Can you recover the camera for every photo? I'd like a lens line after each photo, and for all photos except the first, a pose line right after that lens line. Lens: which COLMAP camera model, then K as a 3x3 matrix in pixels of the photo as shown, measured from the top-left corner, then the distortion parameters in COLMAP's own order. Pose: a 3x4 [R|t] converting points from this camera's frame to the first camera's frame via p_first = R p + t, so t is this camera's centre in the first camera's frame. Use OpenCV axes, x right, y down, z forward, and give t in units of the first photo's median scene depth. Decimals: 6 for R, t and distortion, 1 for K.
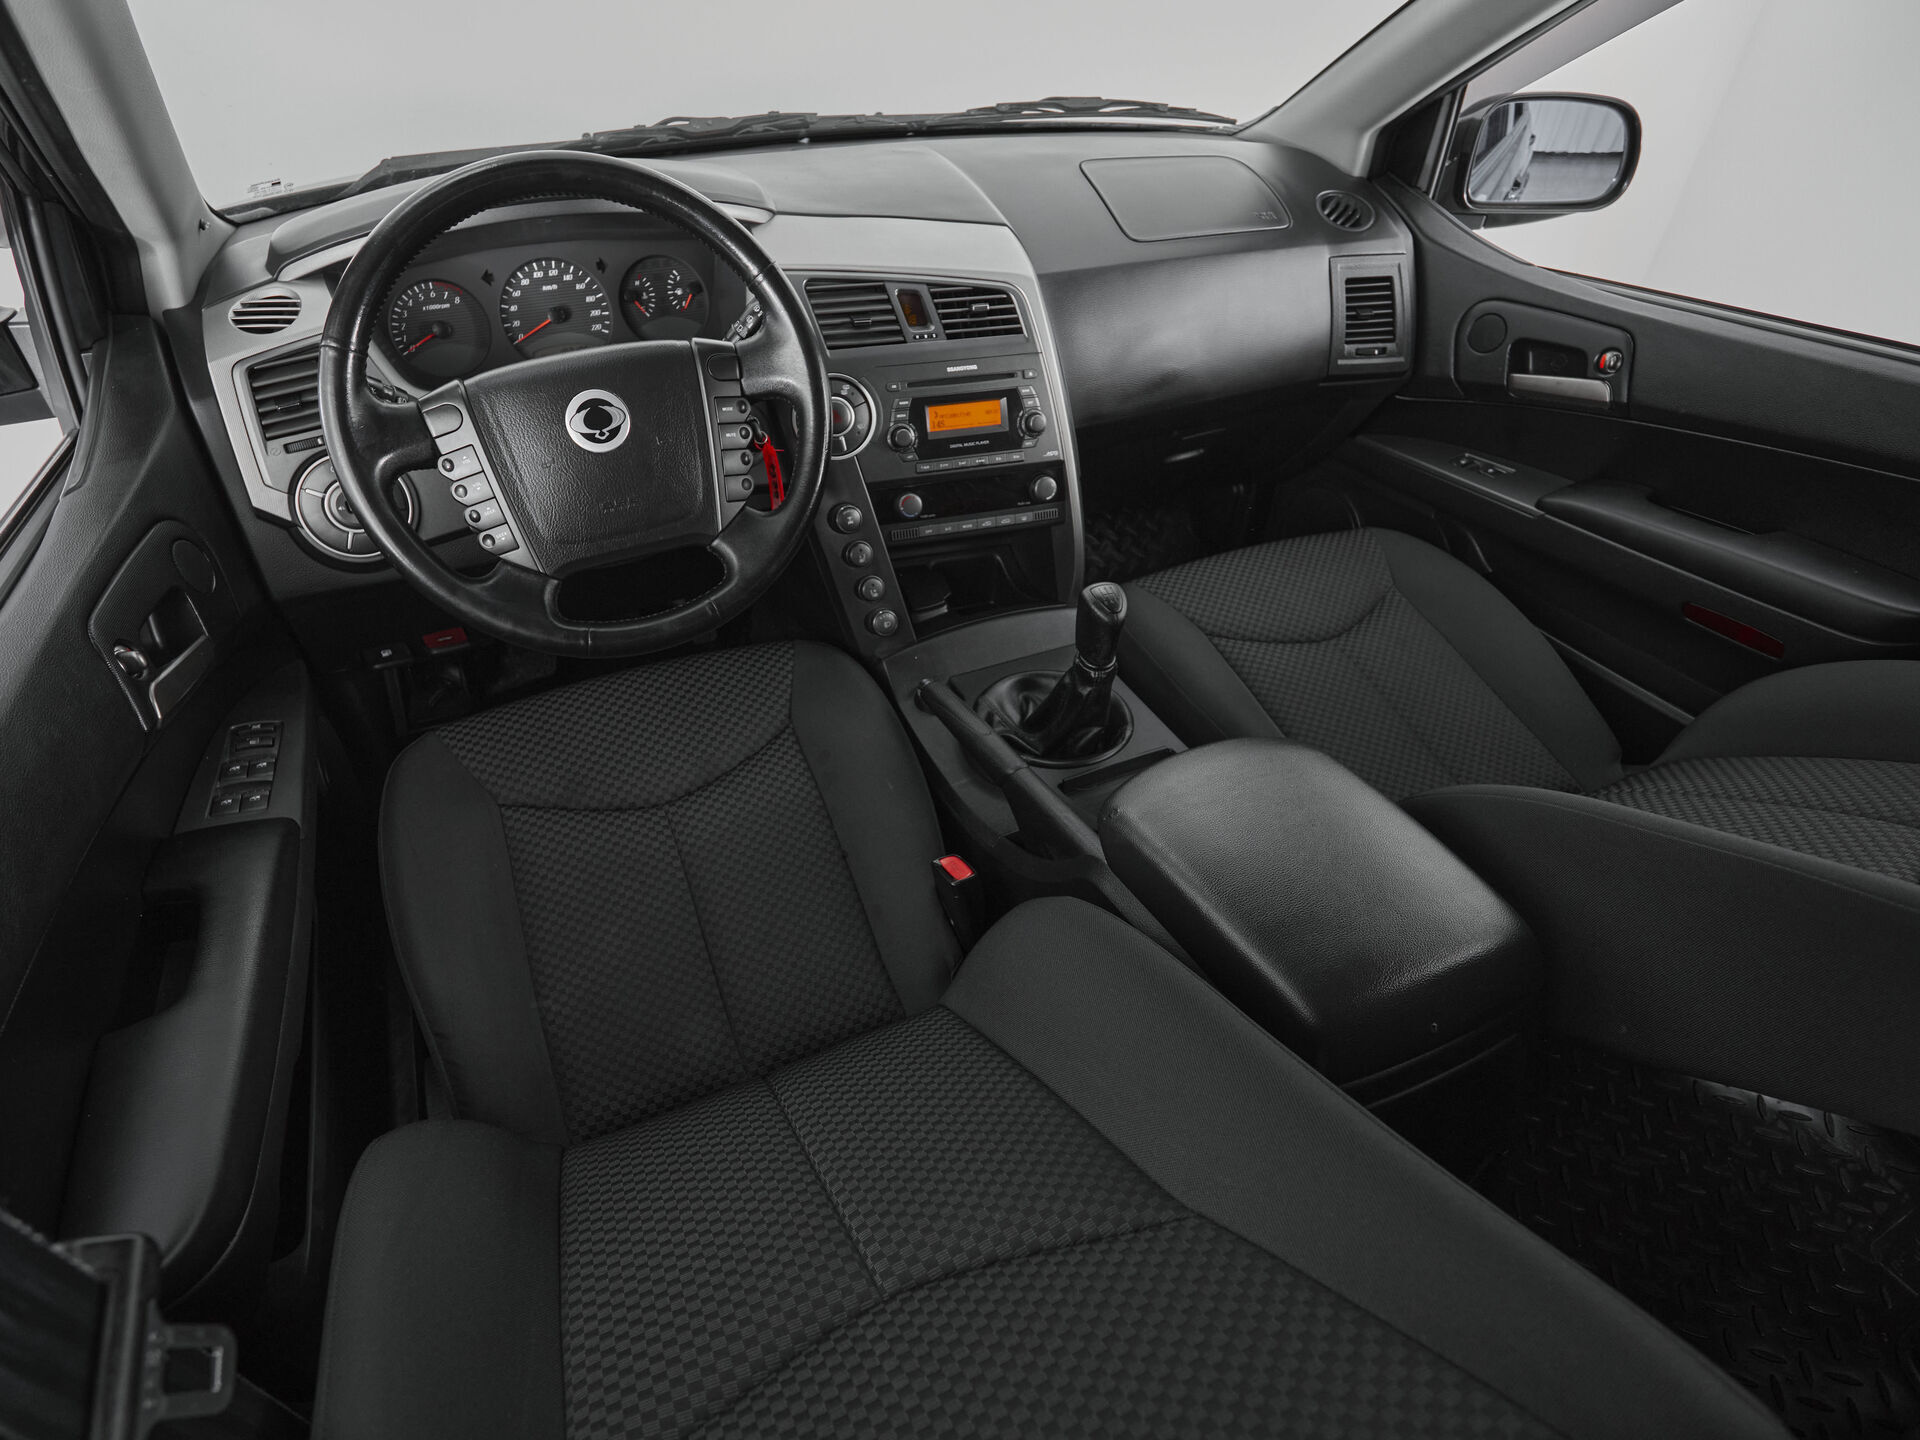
lens RADIAL K [[1039.1, 0, 911.0], [0, 1039.1, 711.2], [0, 0, 1]] dist [0.000966, -0.001392]
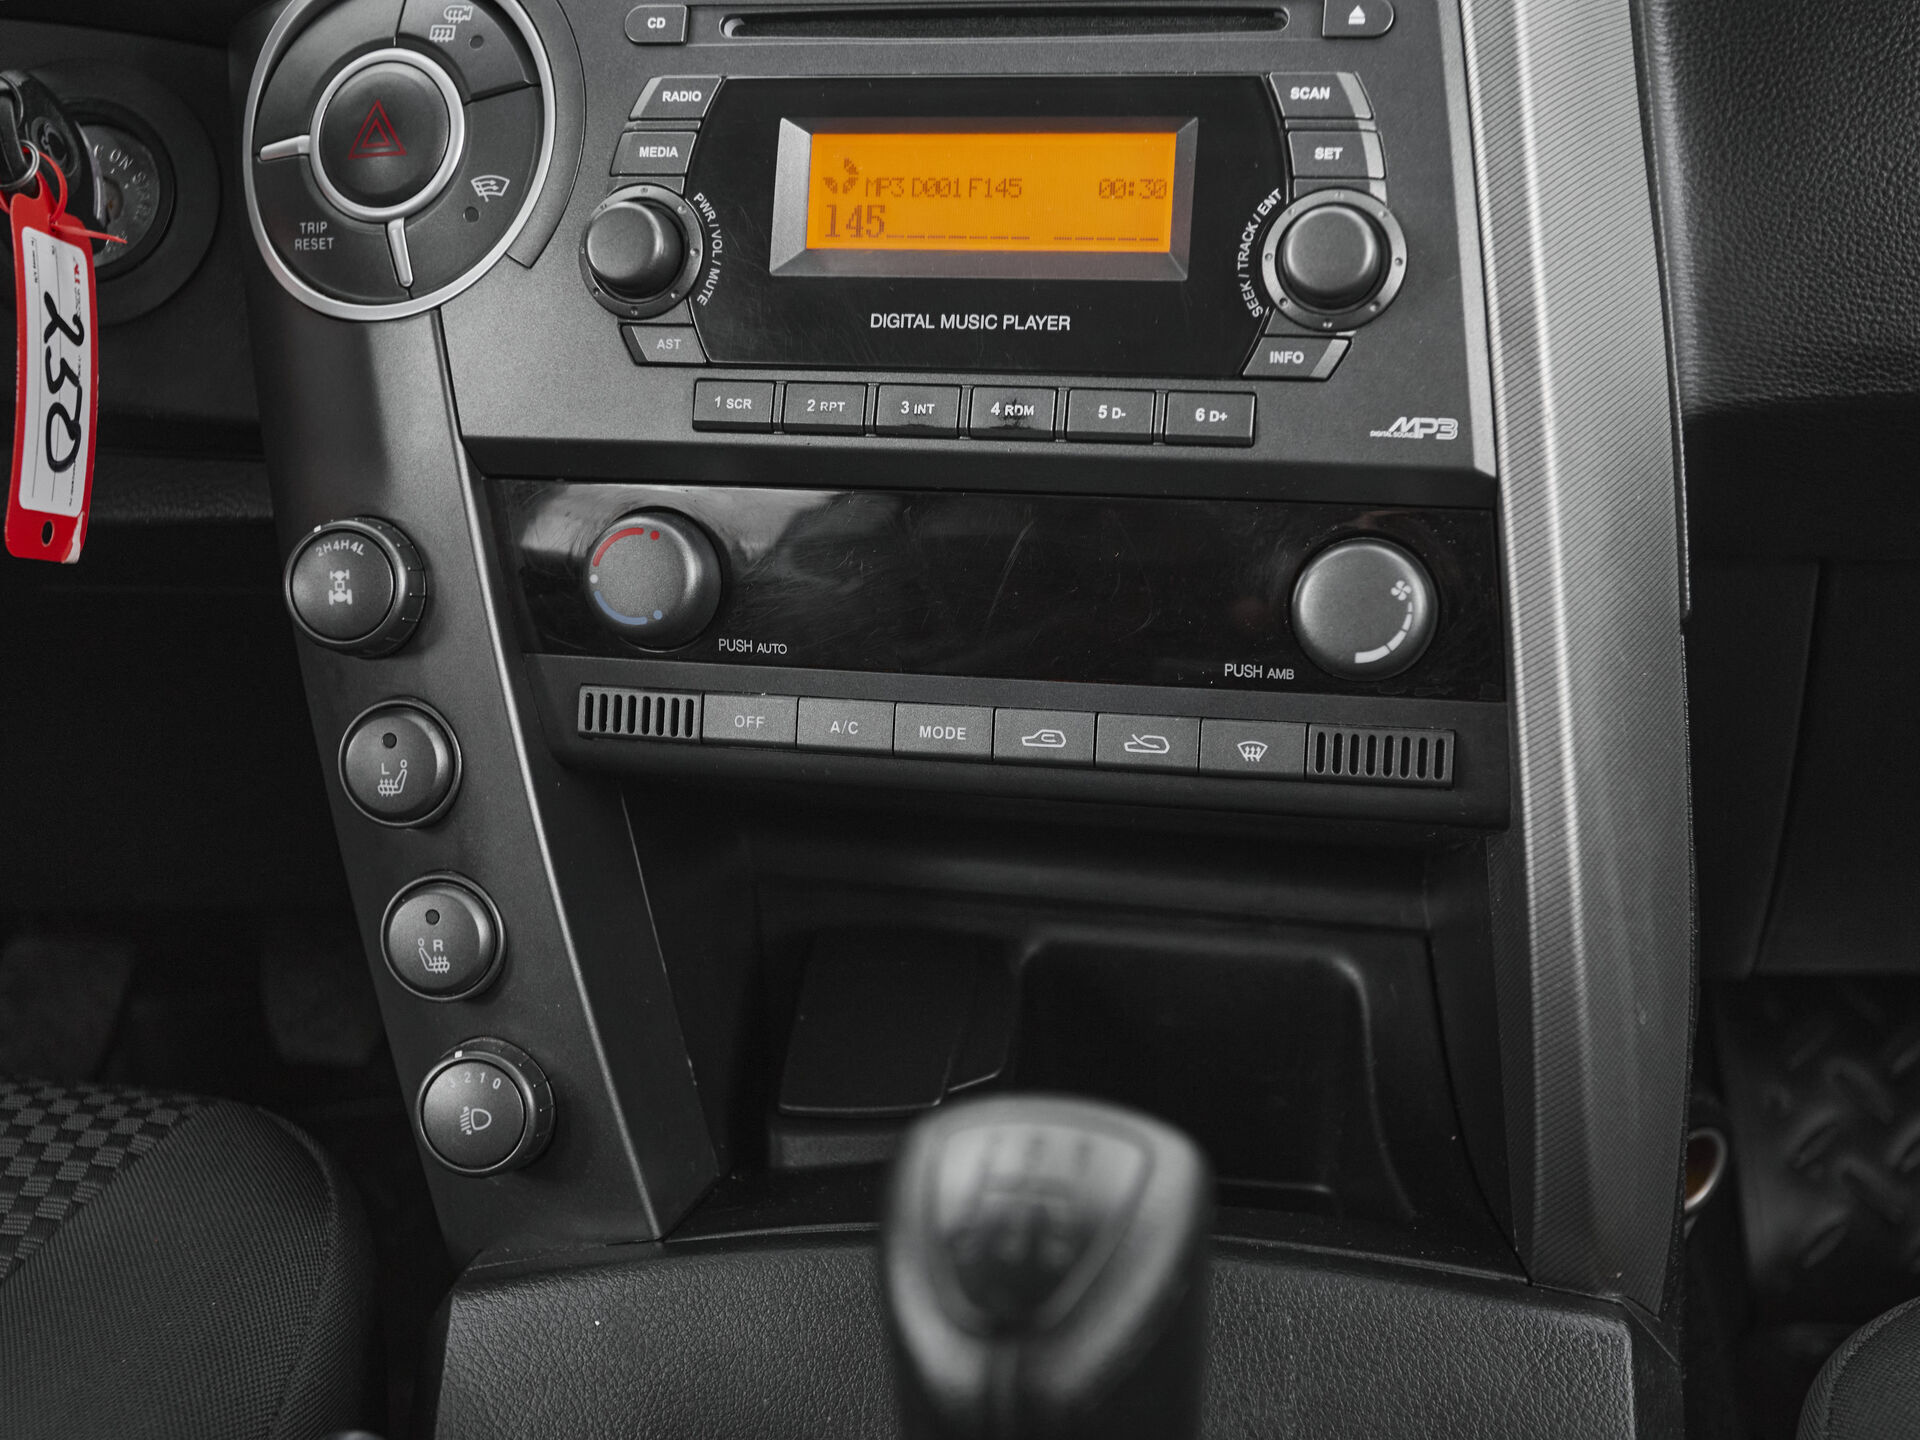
lens RADIAL K [[2339.3, 0, 947.0], [0, 2339.3, 716.2], [0, 0, 1]] dist [0.044870, 0.000000]
pose [[0.848350, 0.145919, -0.508930, 0.294389], [-0.279165, 0.940065, -0.195816, -0.097219], [0.449854, 0.308196, 0.838240, 0.647783]]
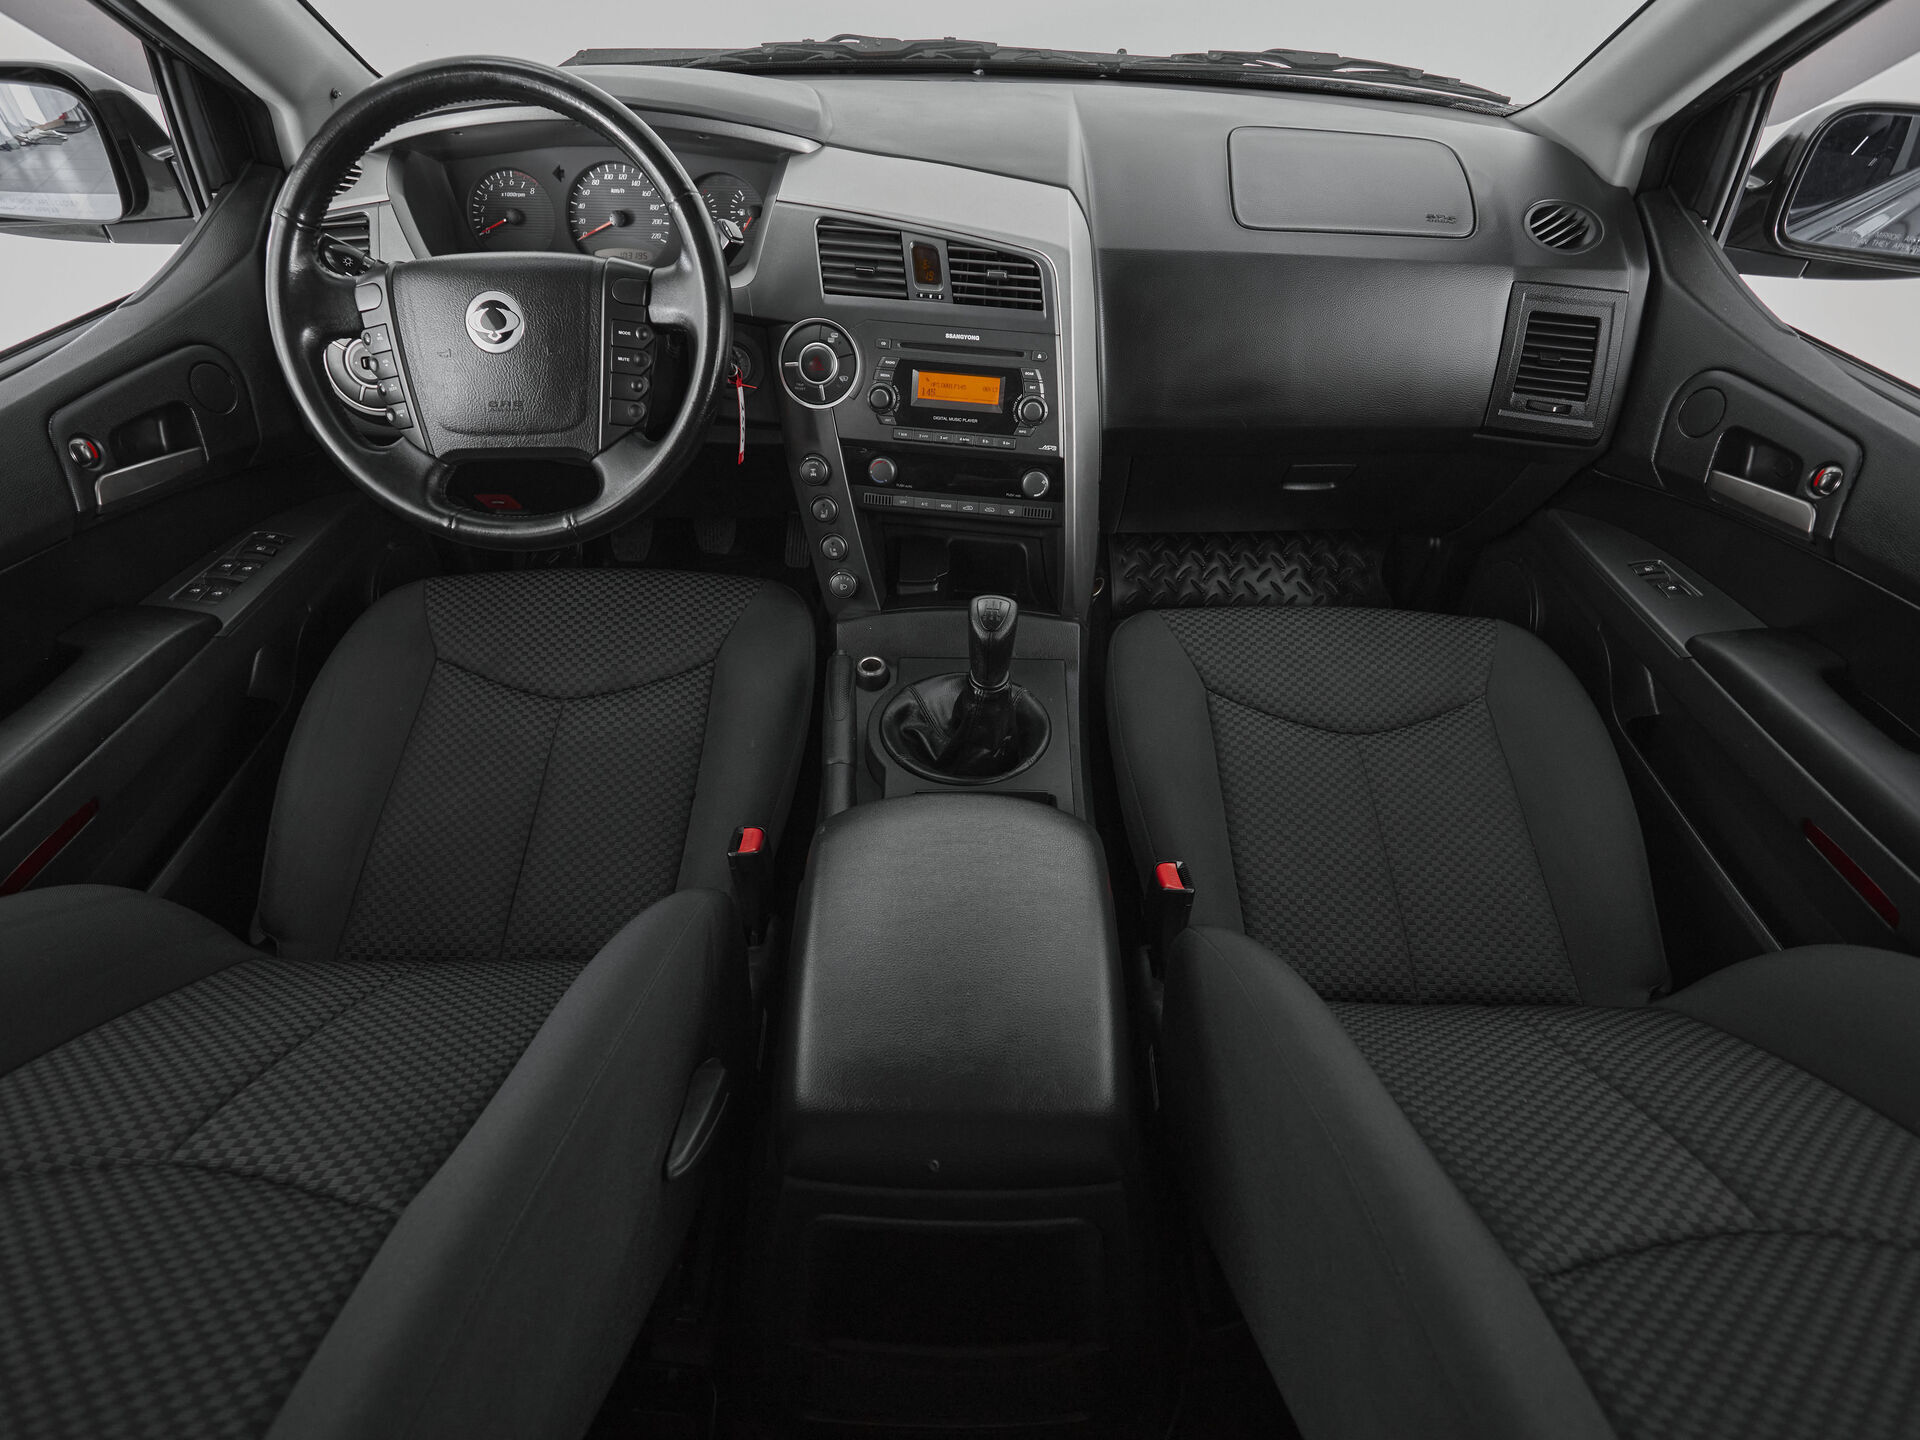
lens RADIAL K [[1039.1, 0, 955.8], [0, 1039.1, 717.6], [0, 0, 1]] dist [0.000966, -0.001392]
pose [[0.913208, 0.280385, -0.295696, 0.409710], [-0.262825, 0.959811, 0.098421, -0.092654], [0.311408, -0.012162, 0.950199, 0.111564]]
